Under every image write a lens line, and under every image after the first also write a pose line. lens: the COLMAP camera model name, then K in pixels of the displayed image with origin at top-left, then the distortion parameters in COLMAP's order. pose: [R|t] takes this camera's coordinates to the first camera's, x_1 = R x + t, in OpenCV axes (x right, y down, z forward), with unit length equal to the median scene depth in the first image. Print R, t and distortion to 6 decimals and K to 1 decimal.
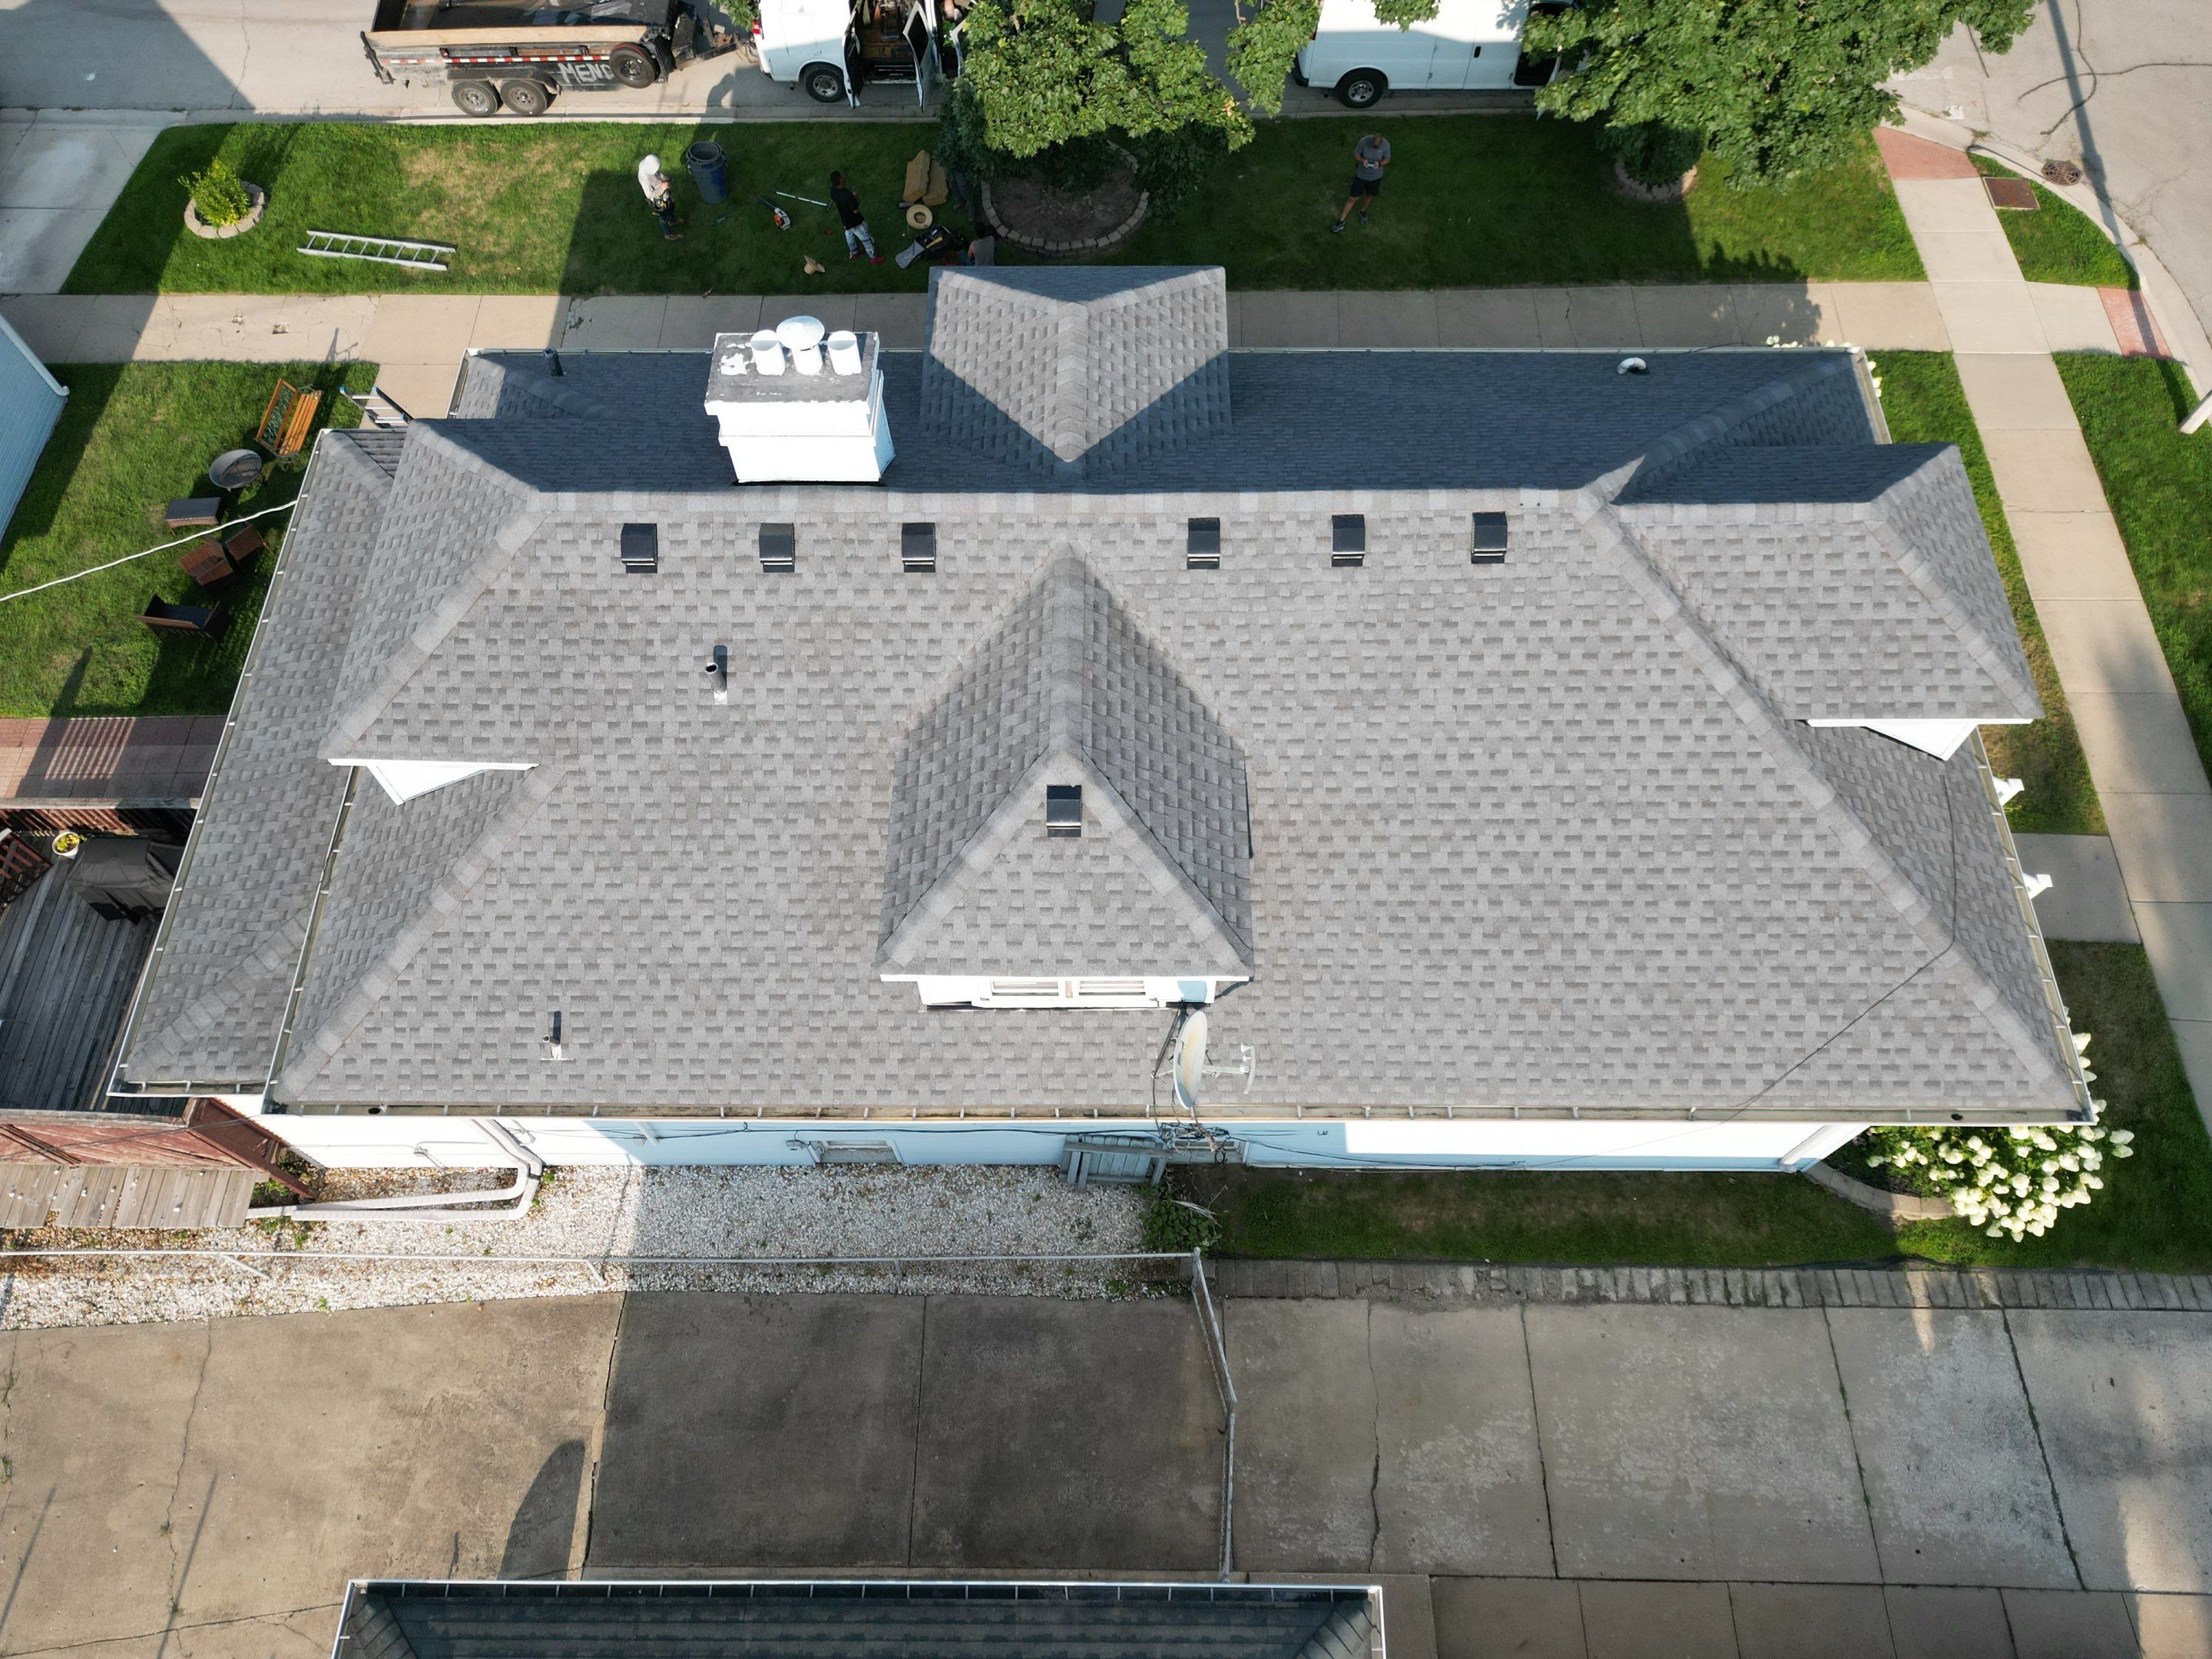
lens RADIAL K [[1538.4, 0, 1106.0], [0, 1538.4, 829.5], [0, 0, 1]] dist [0.081460, -0.081502]
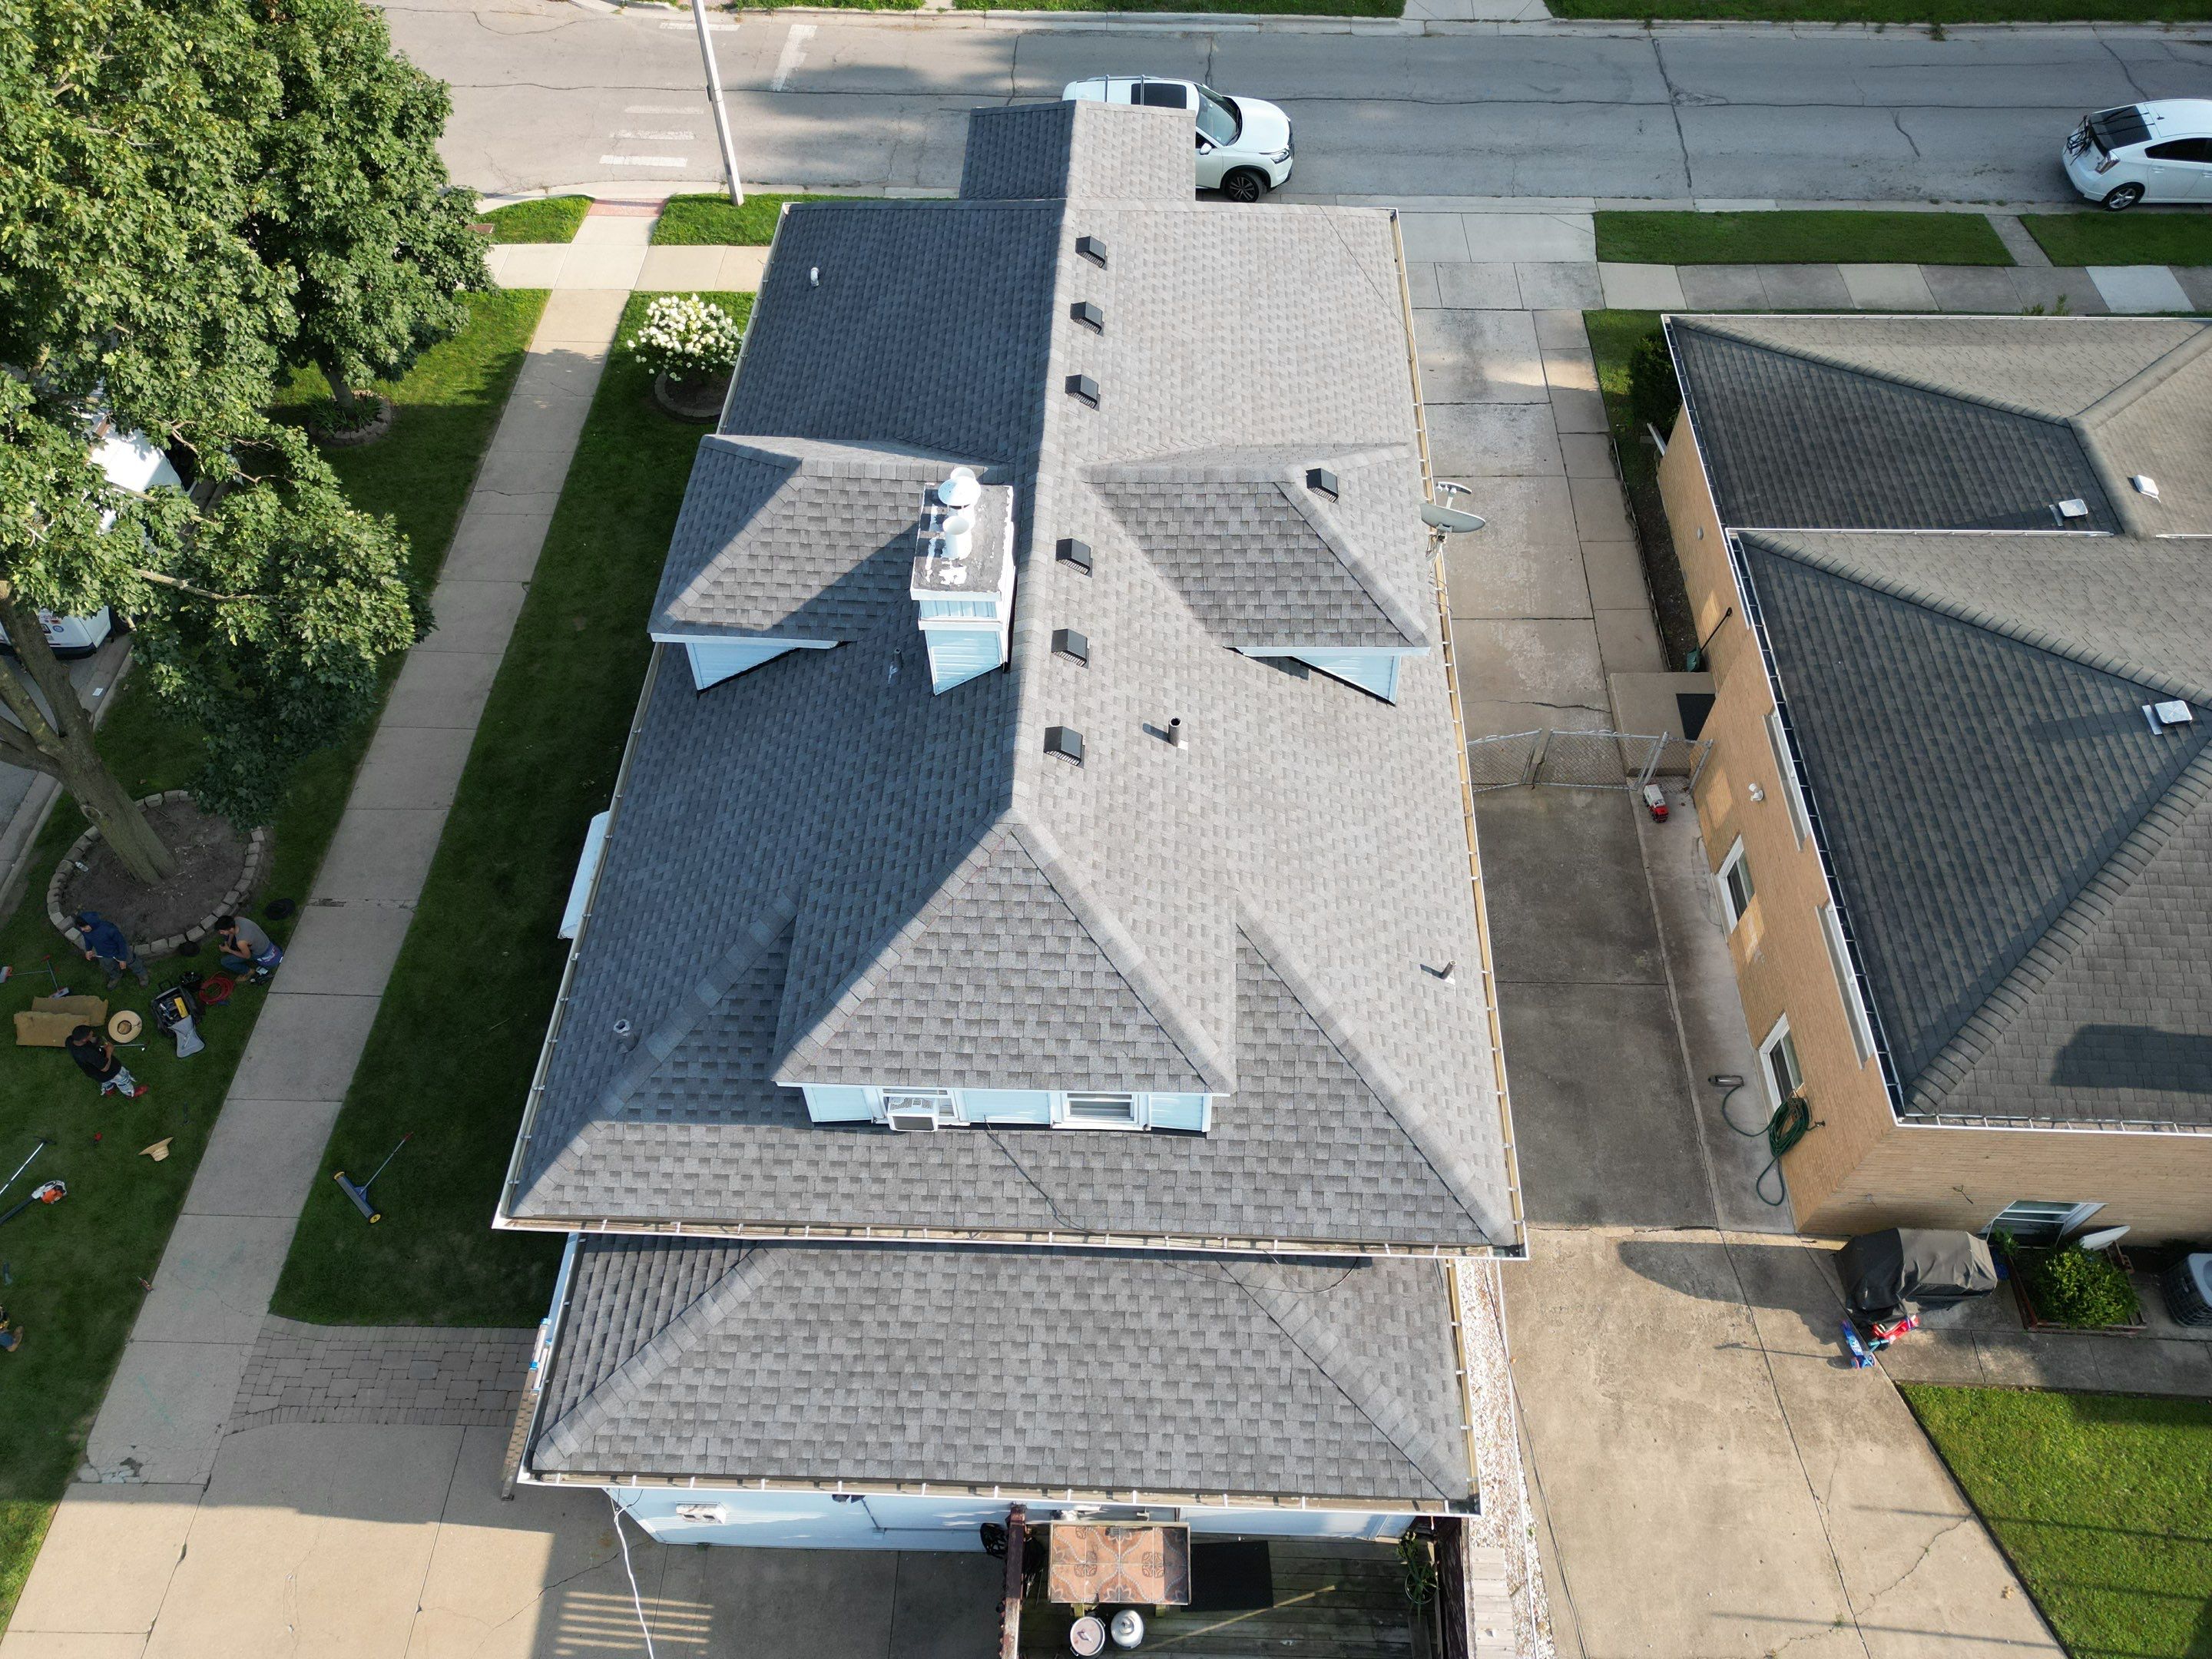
lens RADIAL K [[1538.4, 0, 1106.0], [0, 1538.4, 829.5], [0, 0, 1]] dist [0.081460, -0.081502]
pose [[0.030051, -0.801921, 0.596674, -0.948954], [0.887429, 0.296102, 0.353262, -0.500175], [-0.459964, 0.518890, 0.720546, 0.276892]]
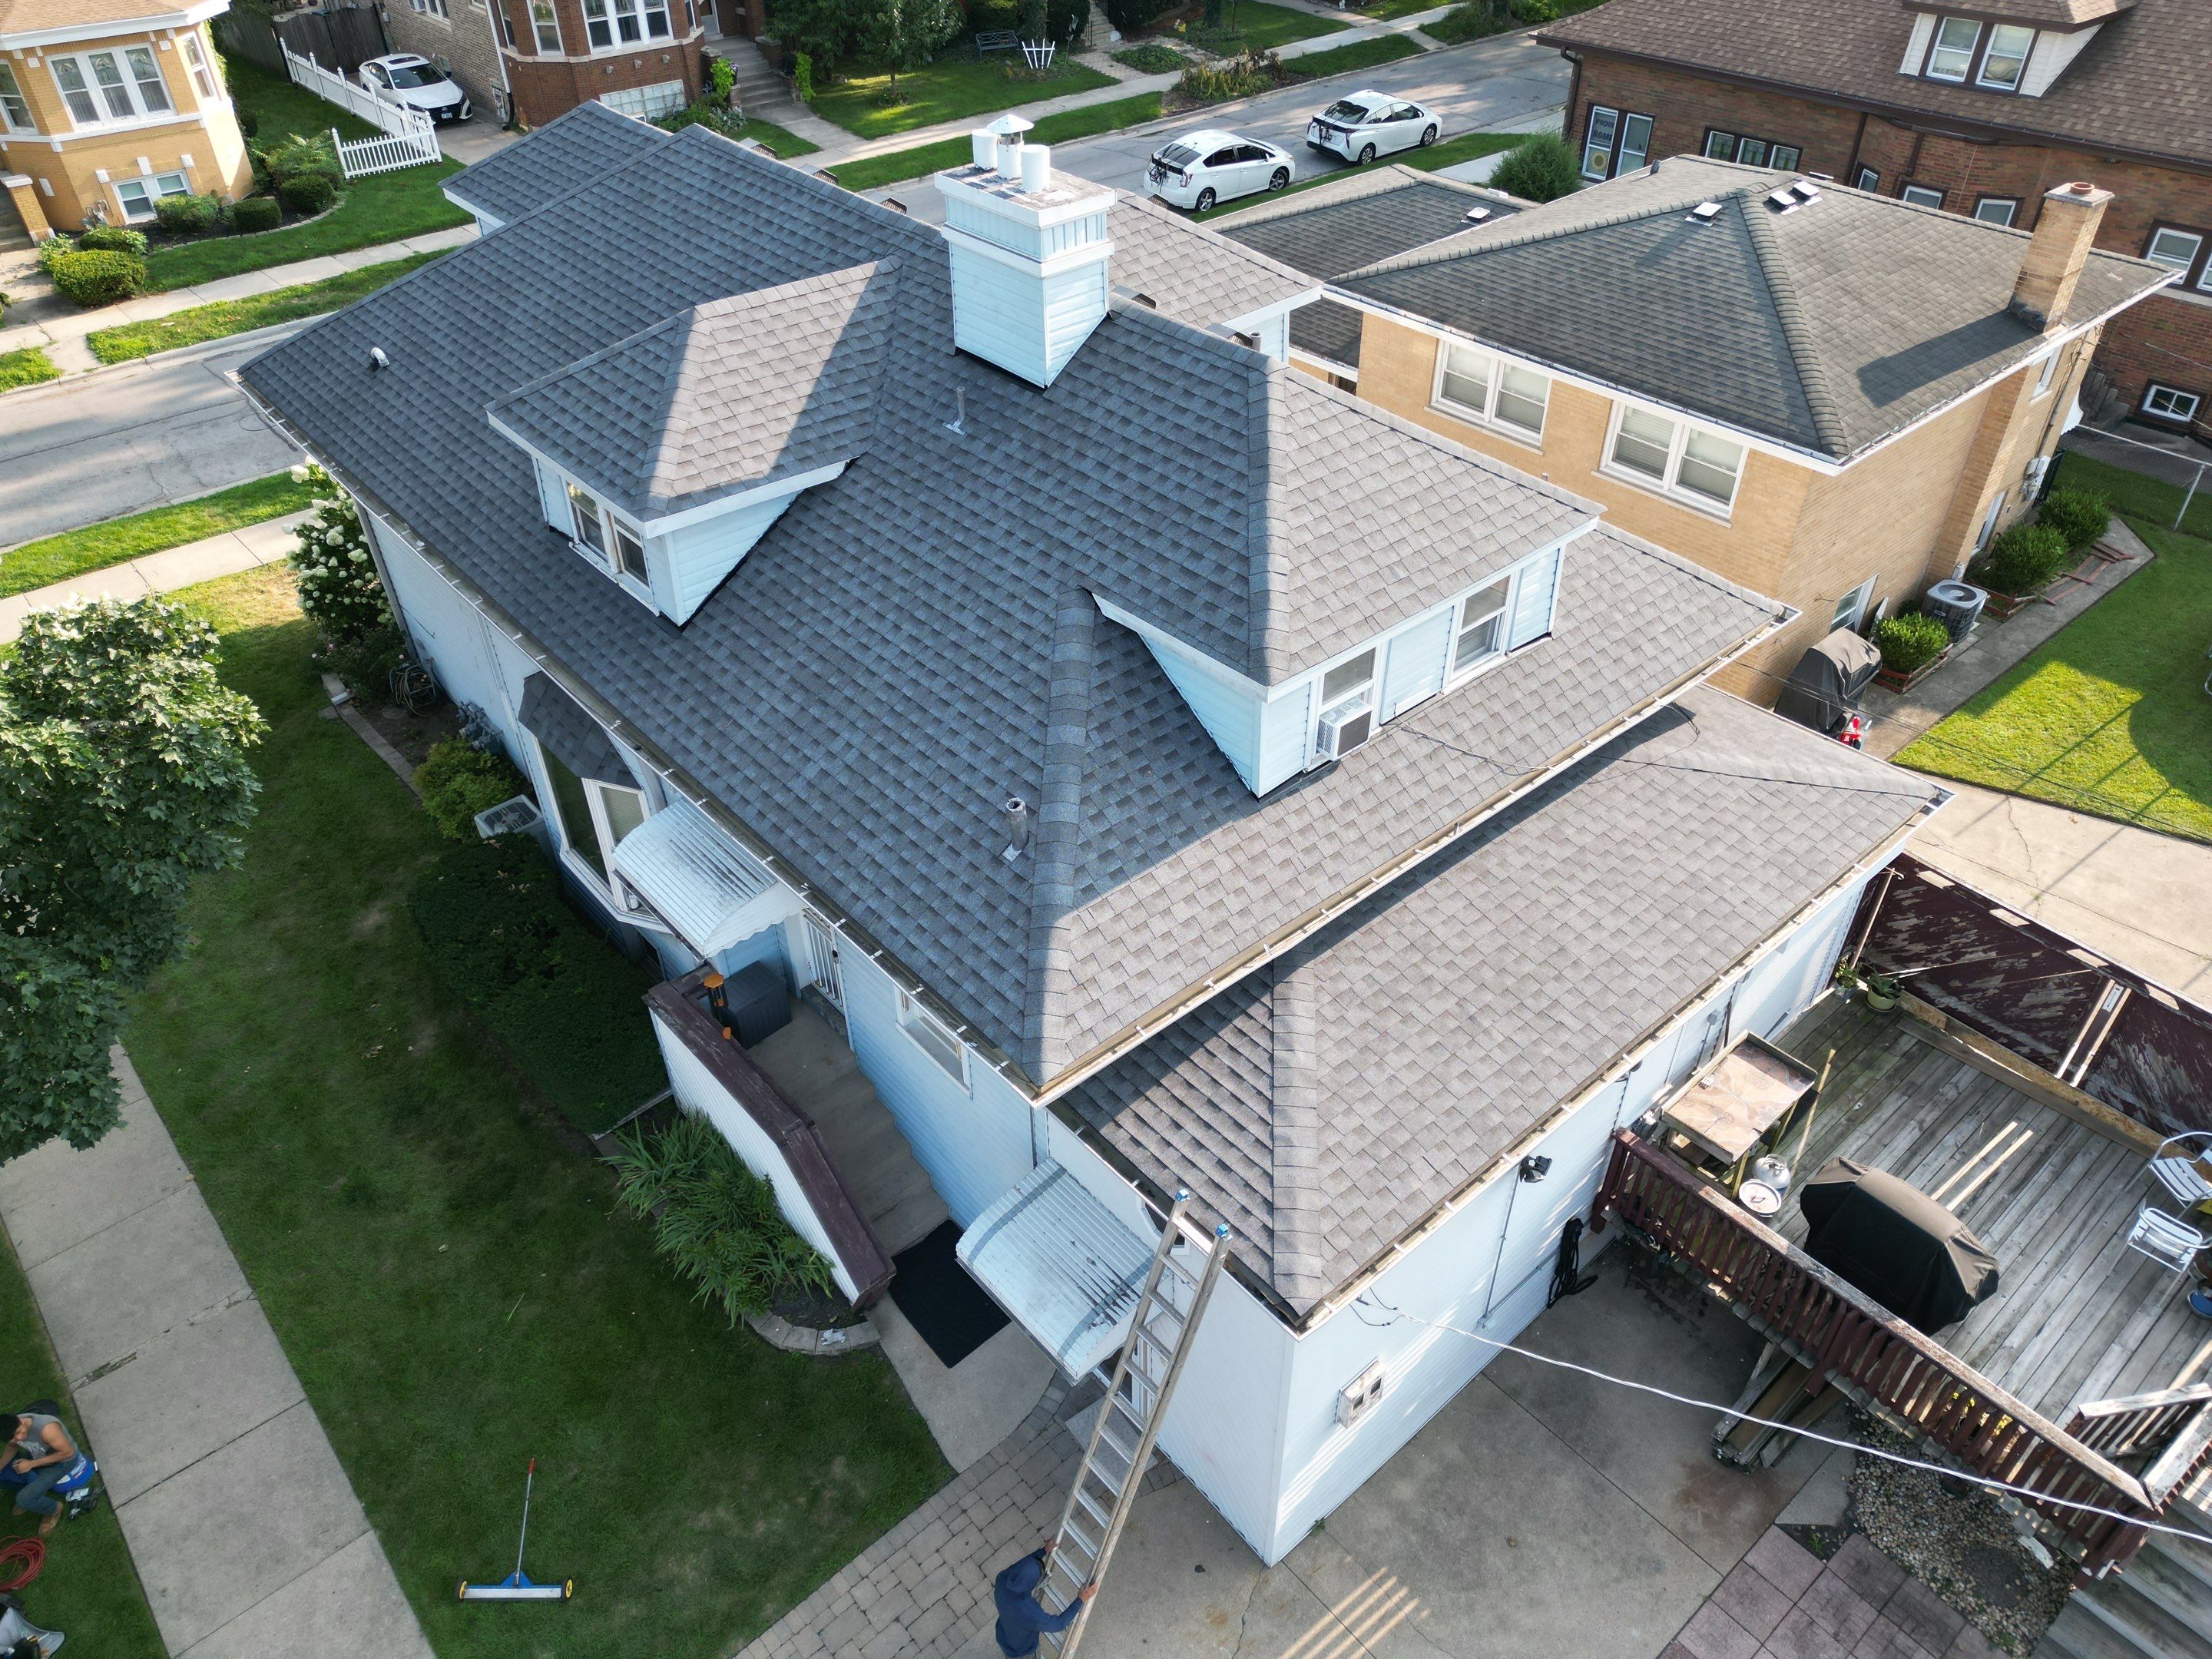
lens RADIAL K [[1551.8, 0, 1105.1], [0, 1551.8, 828.5], [0, 0, 1]] dist [0.053676, -0.031131]
pose [[-0.660424, -0.450956, 0.600399, -0.960103], [0.672080, 0.001606, 0.740477, -0.942151], [-0.334887, 0.892545, 0.302018, 0.997395]]
